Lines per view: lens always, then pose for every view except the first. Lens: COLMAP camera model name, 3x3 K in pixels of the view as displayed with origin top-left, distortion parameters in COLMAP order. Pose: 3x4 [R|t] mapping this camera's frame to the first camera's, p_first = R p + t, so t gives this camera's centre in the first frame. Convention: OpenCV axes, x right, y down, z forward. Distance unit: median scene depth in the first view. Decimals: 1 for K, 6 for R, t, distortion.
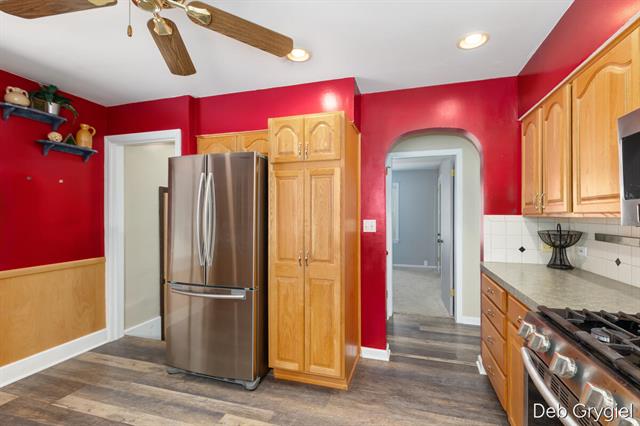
lens RADIAL K [[294.3, 0, 325.4], [0, 294.3, 212.8], [0, 0, 1]] dist [0.001903, -0.000894]
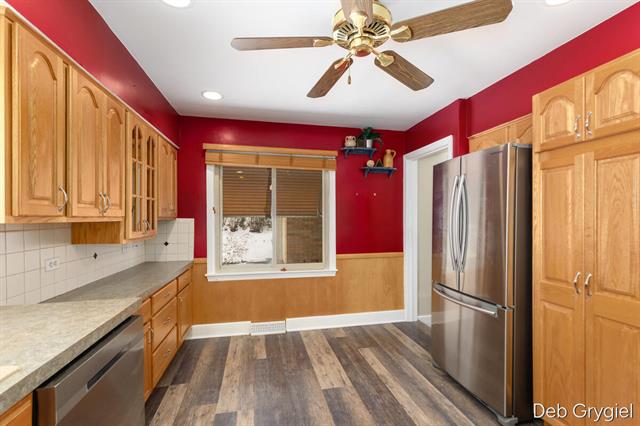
lens RADIAL K [[294.3, 0, 325.5], [0, 294.3, 218.2], [0, 0, 1]] dist [0.001903, -0.000894]
pose [[0.481683, 0.000506, -0.876346, 0.225753], [0.007334, 0.999962, 0.004609, -0.003704], [0.876315, -0.008647, 0.481661, 0.139015]]
